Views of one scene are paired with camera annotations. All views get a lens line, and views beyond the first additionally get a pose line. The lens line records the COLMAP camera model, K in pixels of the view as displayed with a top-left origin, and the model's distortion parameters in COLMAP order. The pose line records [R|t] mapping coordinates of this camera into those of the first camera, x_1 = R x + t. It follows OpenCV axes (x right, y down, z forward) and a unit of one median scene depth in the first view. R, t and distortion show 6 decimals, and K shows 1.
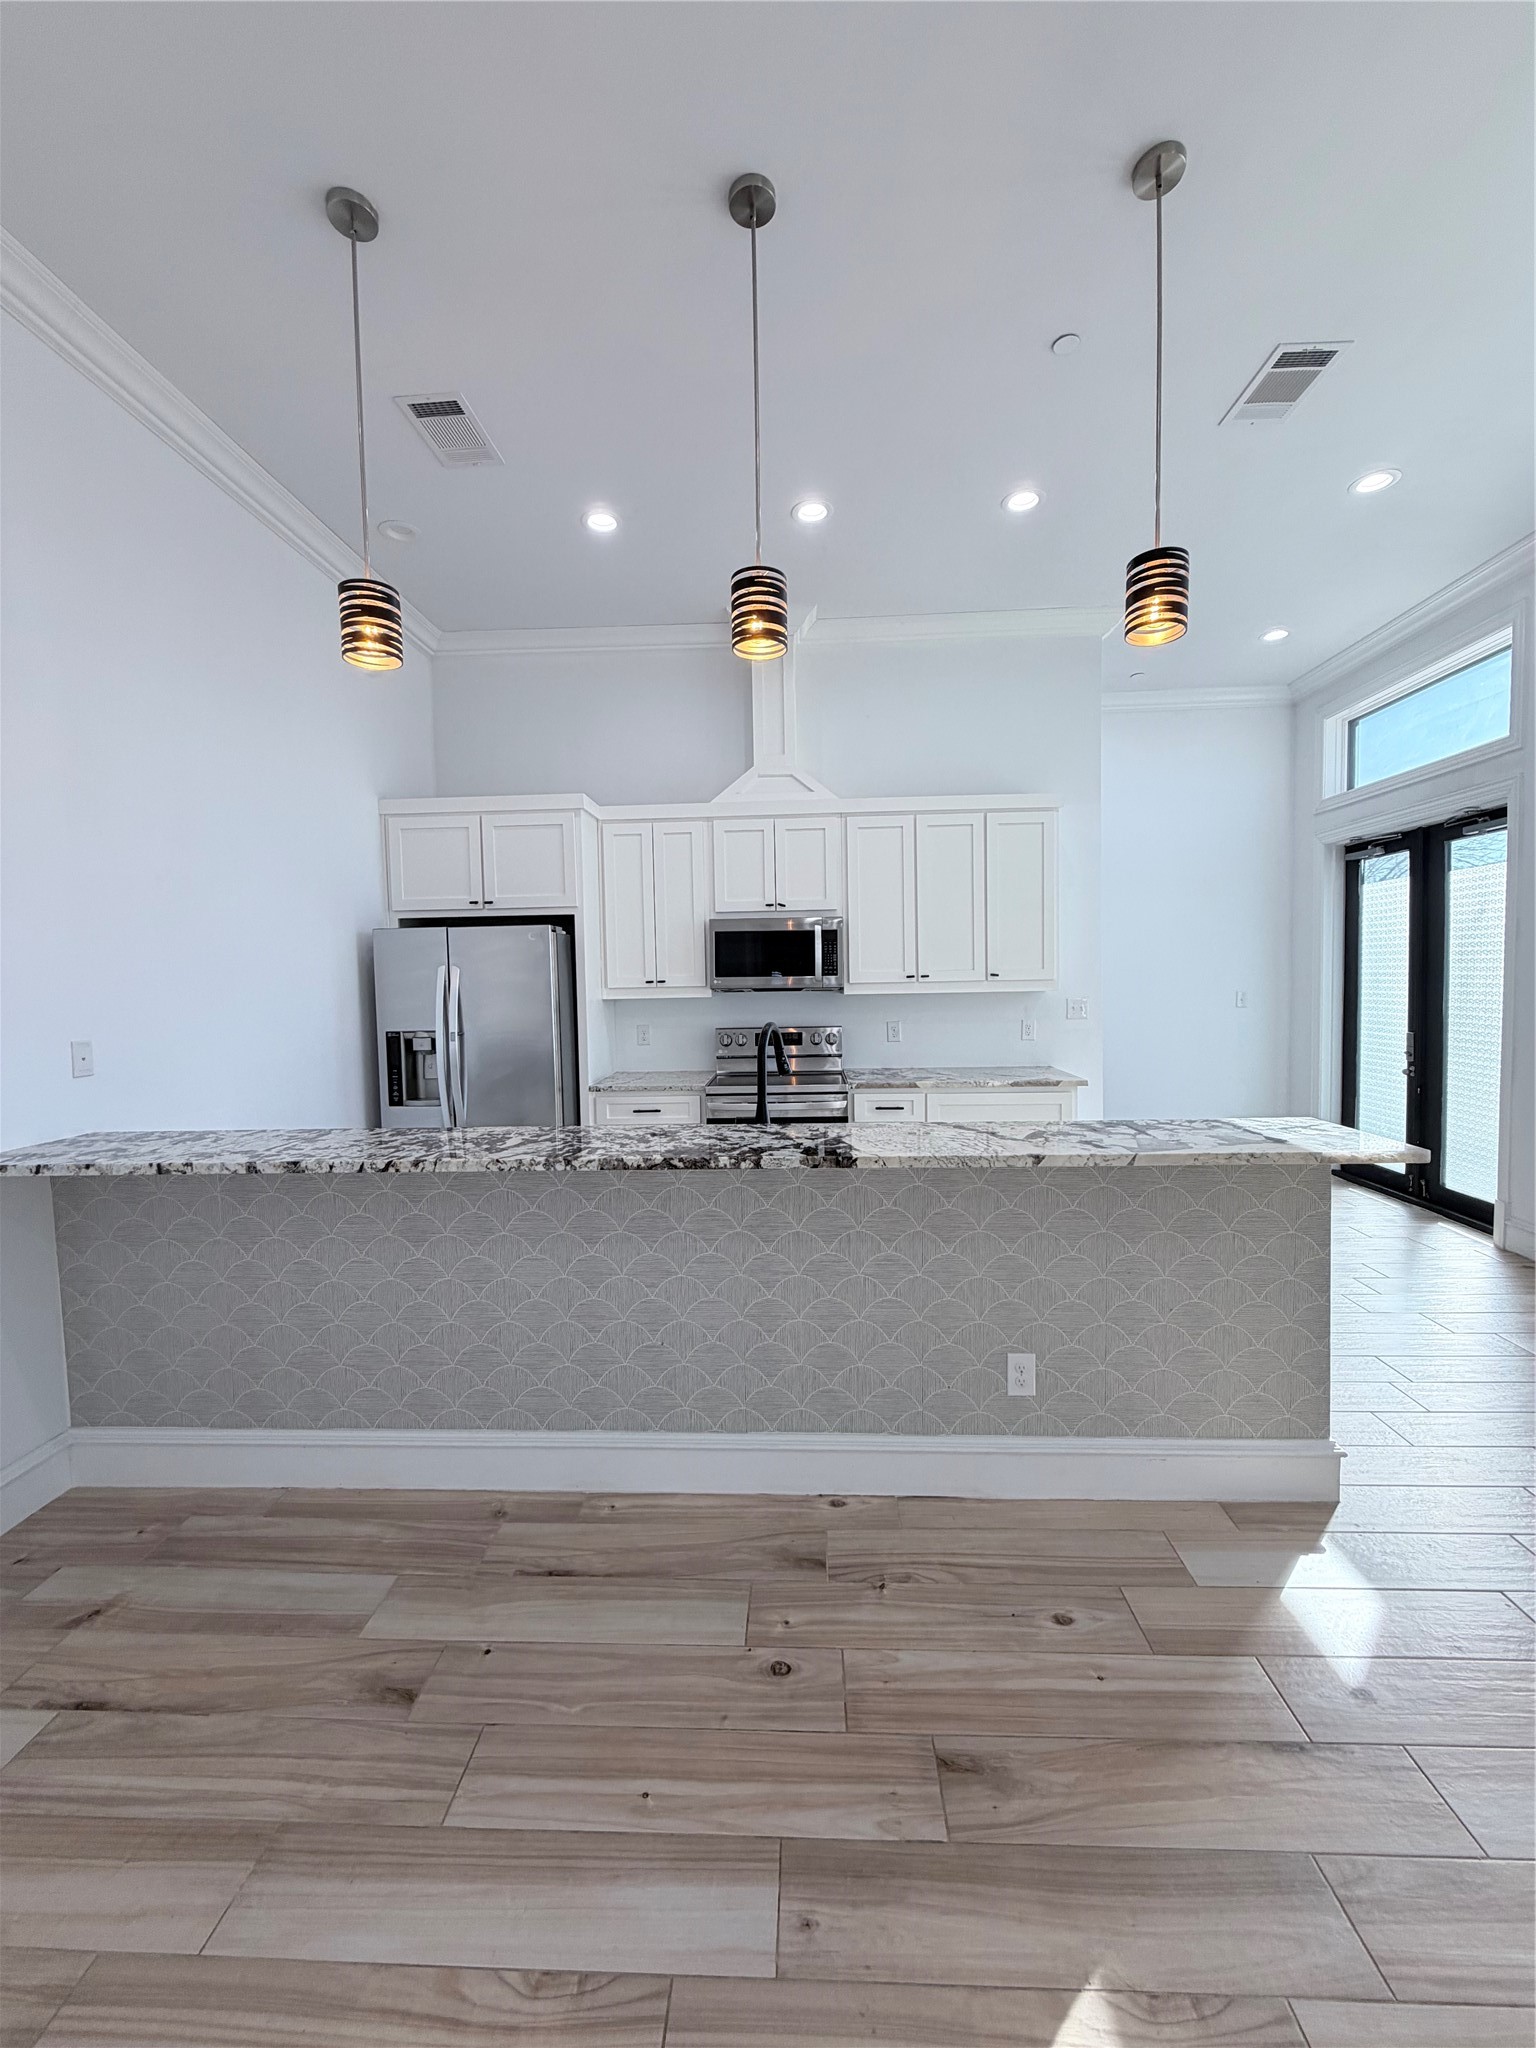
lens RADIAL K [[809.8, 0, 773.1], [0, 809.8, 1019.1], [0, 0, 1]] dist [0.000049, -0.000176]
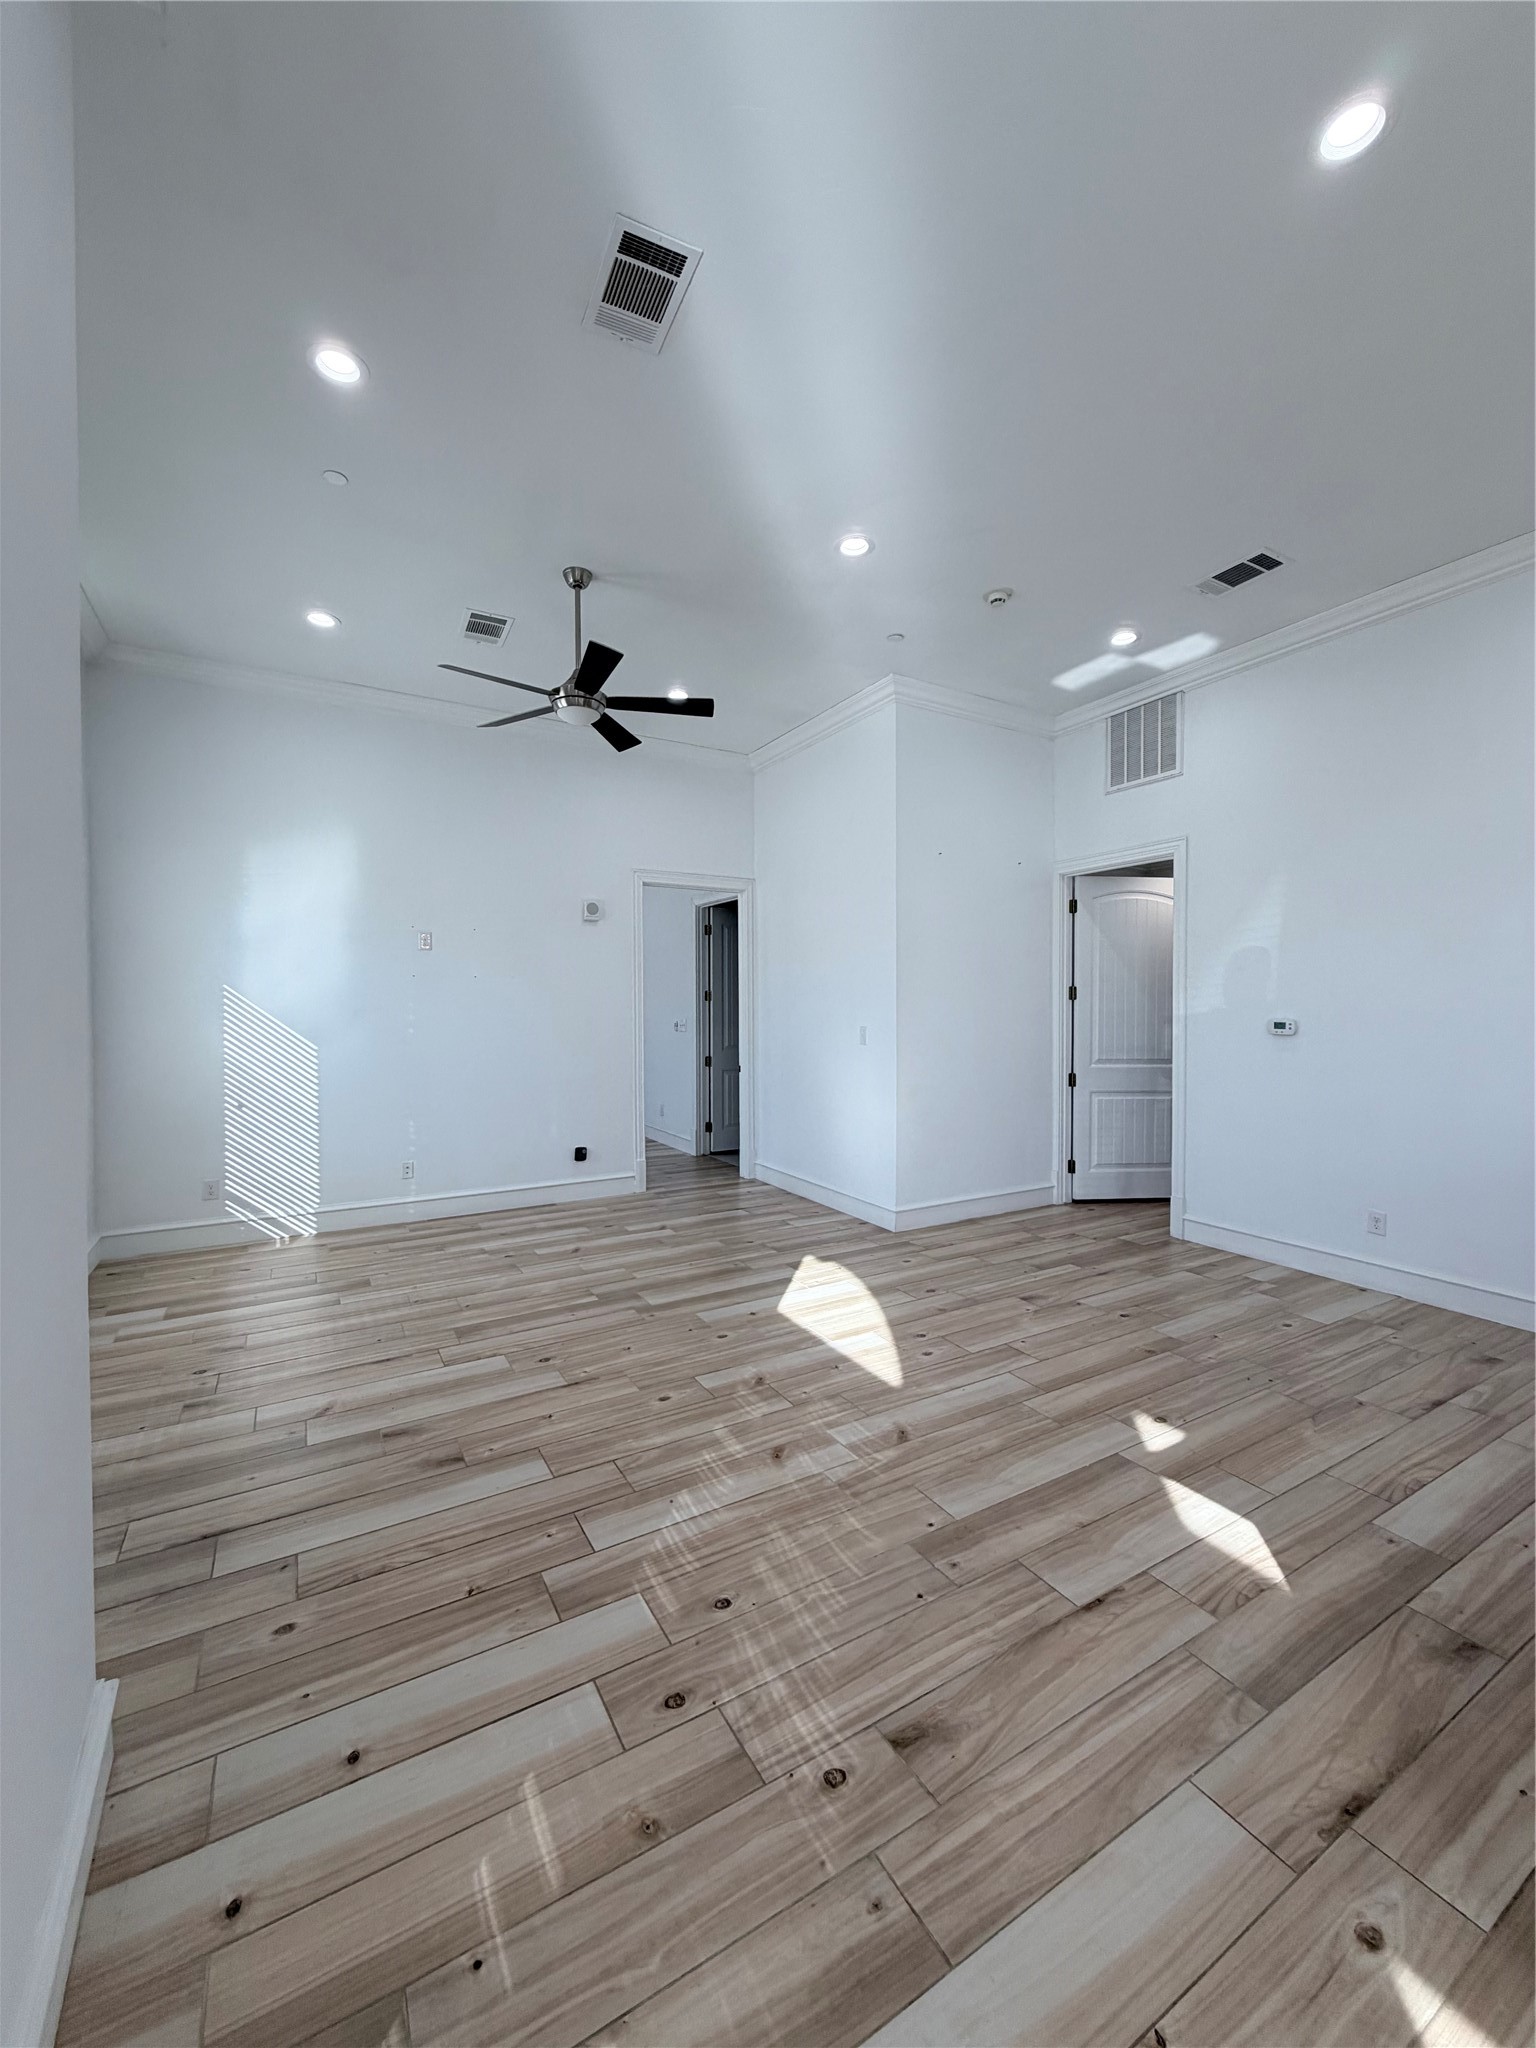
lens RADIAL K [[809.8, 0, 773.1], [0, 809.8, 1019.1], [0, 0, 1]] dist [0.000049, -0.000176]
pose [[-0.838654, 0.032050, -0.543721, 1.192441], [-0.008427, 0.997384, 0.071789, -0.074685], [0.544599, 0.064788, -0.836190, 0.950301]]
